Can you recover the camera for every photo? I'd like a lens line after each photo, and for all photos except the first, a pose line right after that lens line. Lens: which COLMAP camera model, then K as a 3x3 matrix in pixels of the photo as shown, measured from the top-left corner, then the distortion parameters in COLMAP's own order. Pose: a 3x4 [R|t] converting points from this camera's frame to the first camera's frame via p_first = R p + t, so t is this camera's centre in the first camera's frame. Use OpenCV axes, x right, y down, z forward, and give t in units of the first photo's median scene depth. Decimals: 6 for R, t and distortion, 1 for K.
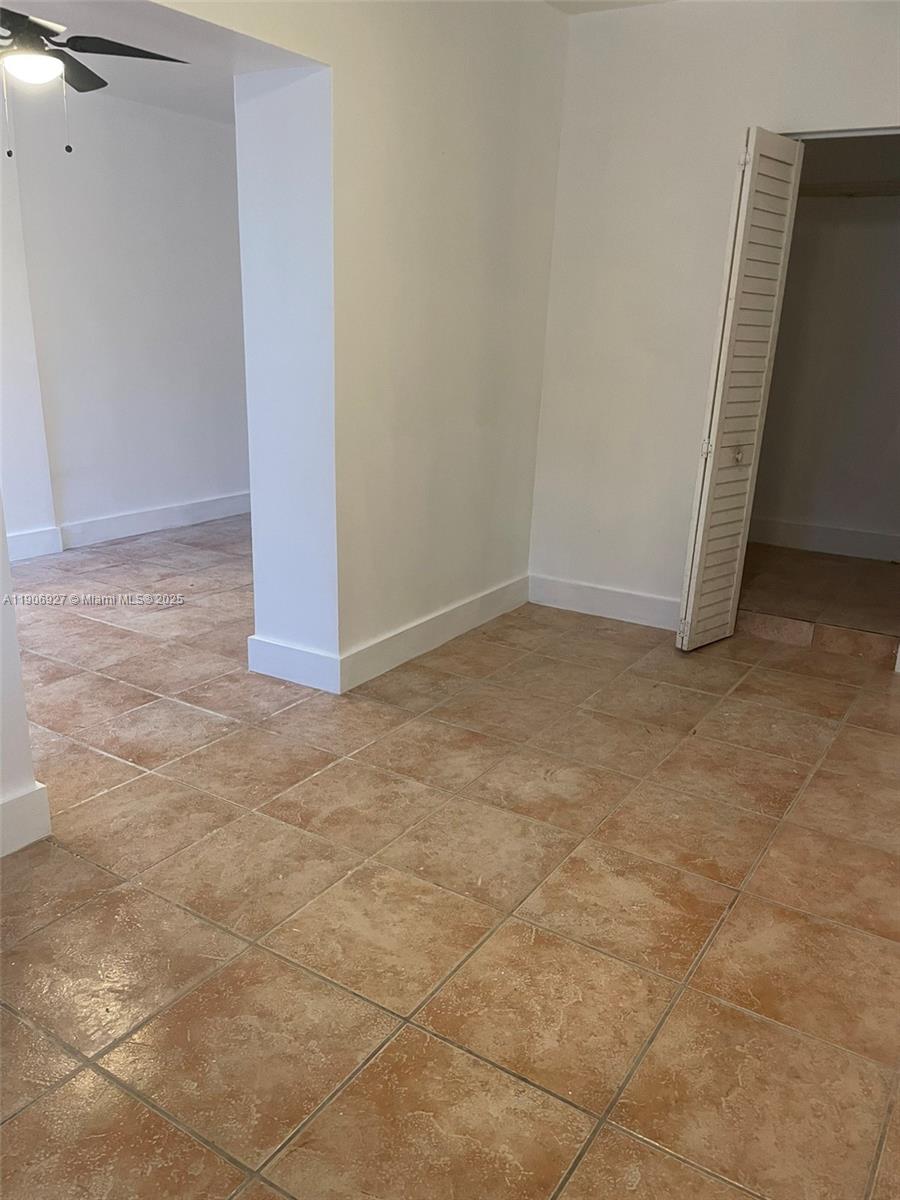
lens RADIAL K [[919.5, 0, 449.7], [0, 919.5, 604.2], [0, 0, 1]] dist [0.077593, -0.092282]
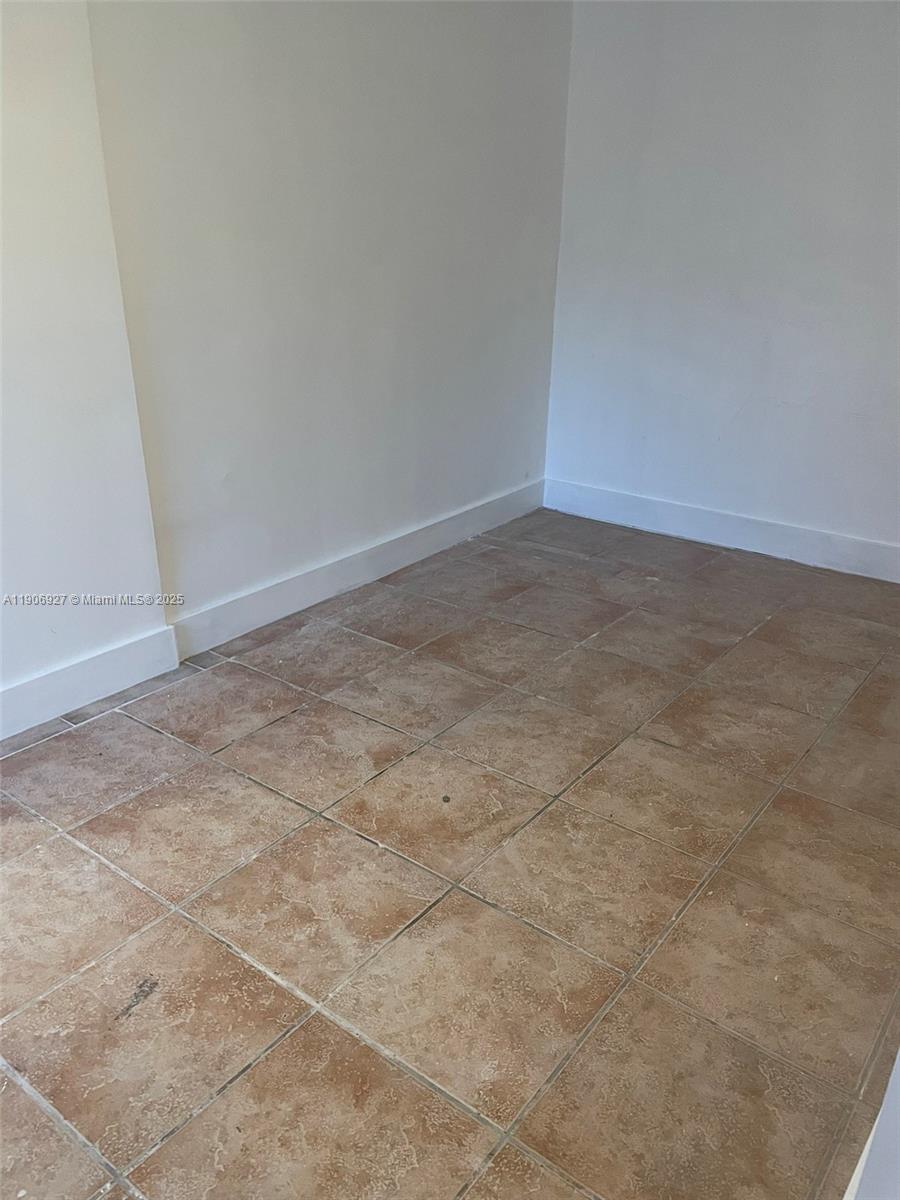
lens RADIAL K [[919.5, 0, 455.3], [0, 919.5, 599.7], [0, 0, 1]] dist [0.077593, -0.092282]
pose [[0.996828, 0.011984, -0.078683, -0.215059], [-0.004093, 0.995011, 0.099686, -0.156455], [0.079485, -0.099047, 0.991903, 0.482076]]
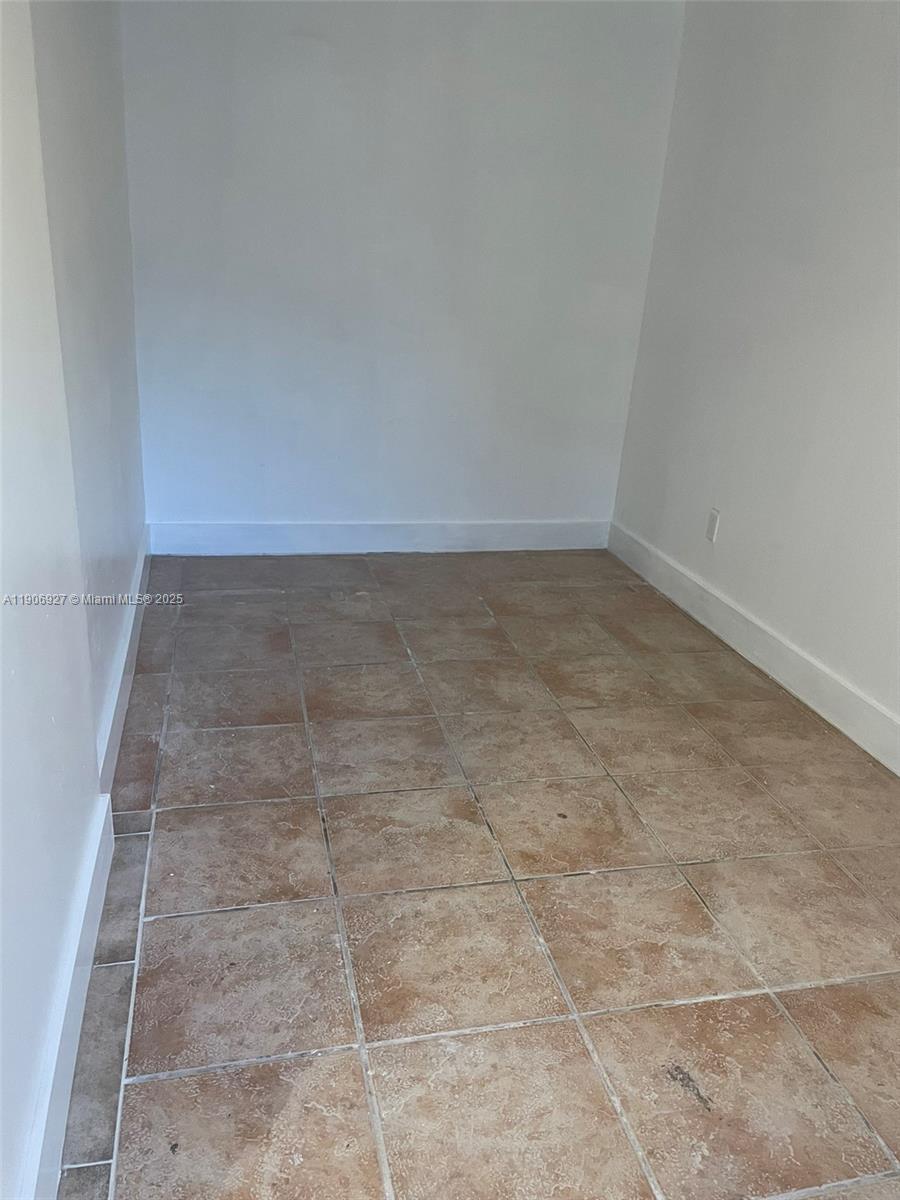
lens RADIAL K [[919.5, 0, 448.7], [0, 919.5, 589.8], [0, 0, 1]] dist [0.077593, -0.092282]
pose [[0.690873, -0.233615, 0.684192, -0.586159], [0.167784, 0.972326, 0.162576, -0.215827], [-0.703237, 0.002477, 0.710951, 0.613545]]
